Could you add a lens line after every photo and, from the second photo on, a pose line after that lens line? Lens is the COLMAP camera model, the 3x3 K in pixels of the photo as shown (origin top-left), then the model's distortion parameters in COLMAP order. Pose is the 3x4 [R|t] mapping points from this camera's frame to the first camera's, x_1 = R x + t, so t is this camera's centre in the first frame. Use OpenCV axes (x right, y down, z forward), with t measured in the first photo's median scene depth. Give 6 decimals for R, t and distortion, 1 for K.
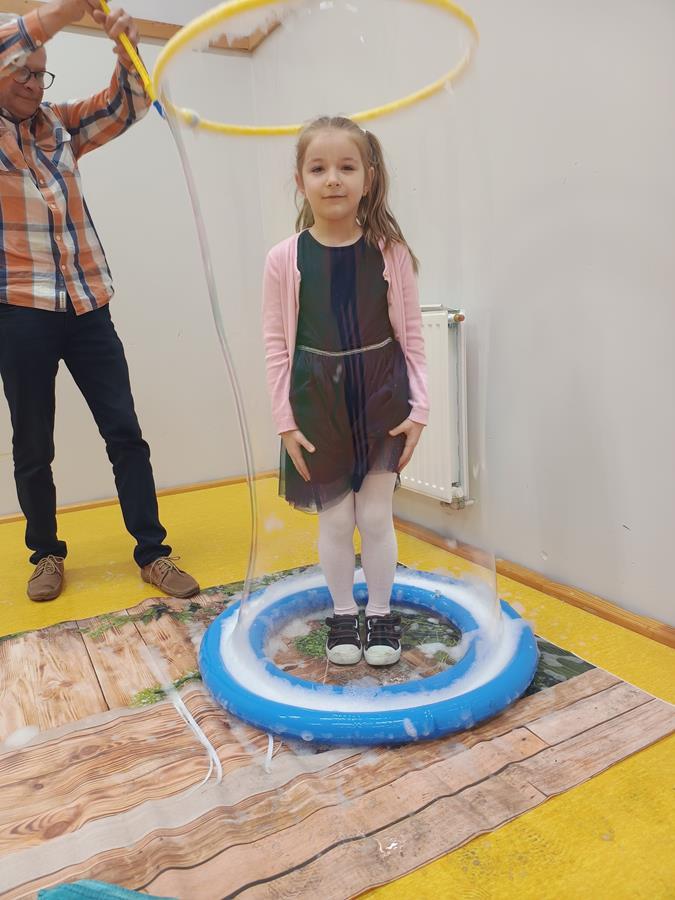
lens RADIAL K [[677.3, 0, 330.8], [0, 677.3, 444.9], [0, 0, 1]] dist [-0.001682, -0.008705]
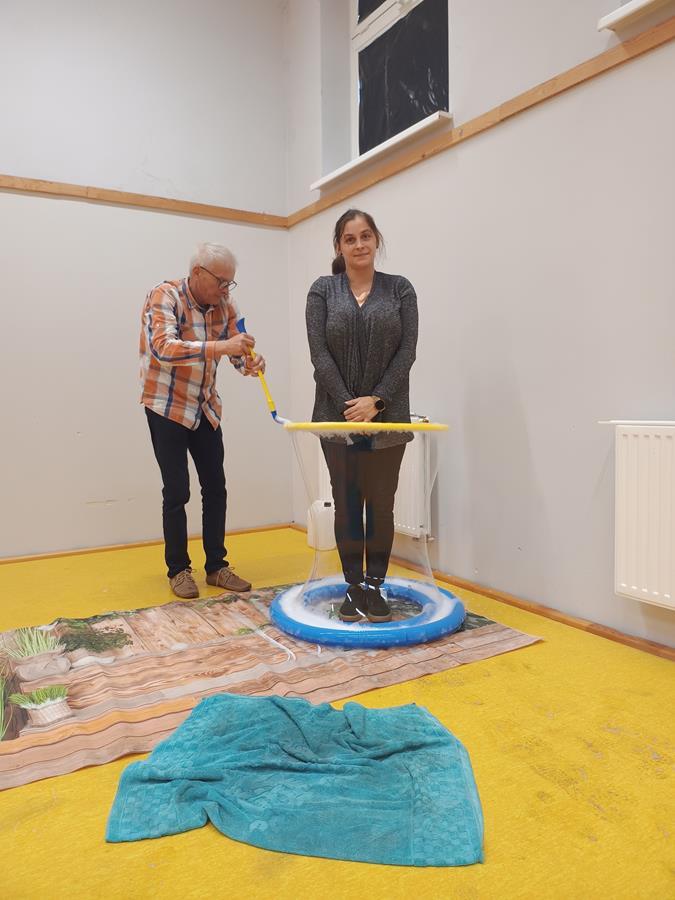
lens RADIAL K [[677.3, 0, 341.0], [0, 677.3, 451.1], [0, 0, 1]] dist [-0.001682, -0.008705]
pose [[0.998826, 0.034109, 0.034387, -0.101818], [-0.030791, 0.995209, -0.092792, 0.064650], [-0.037388, 0.091624, 0.995092, -0.846106]]
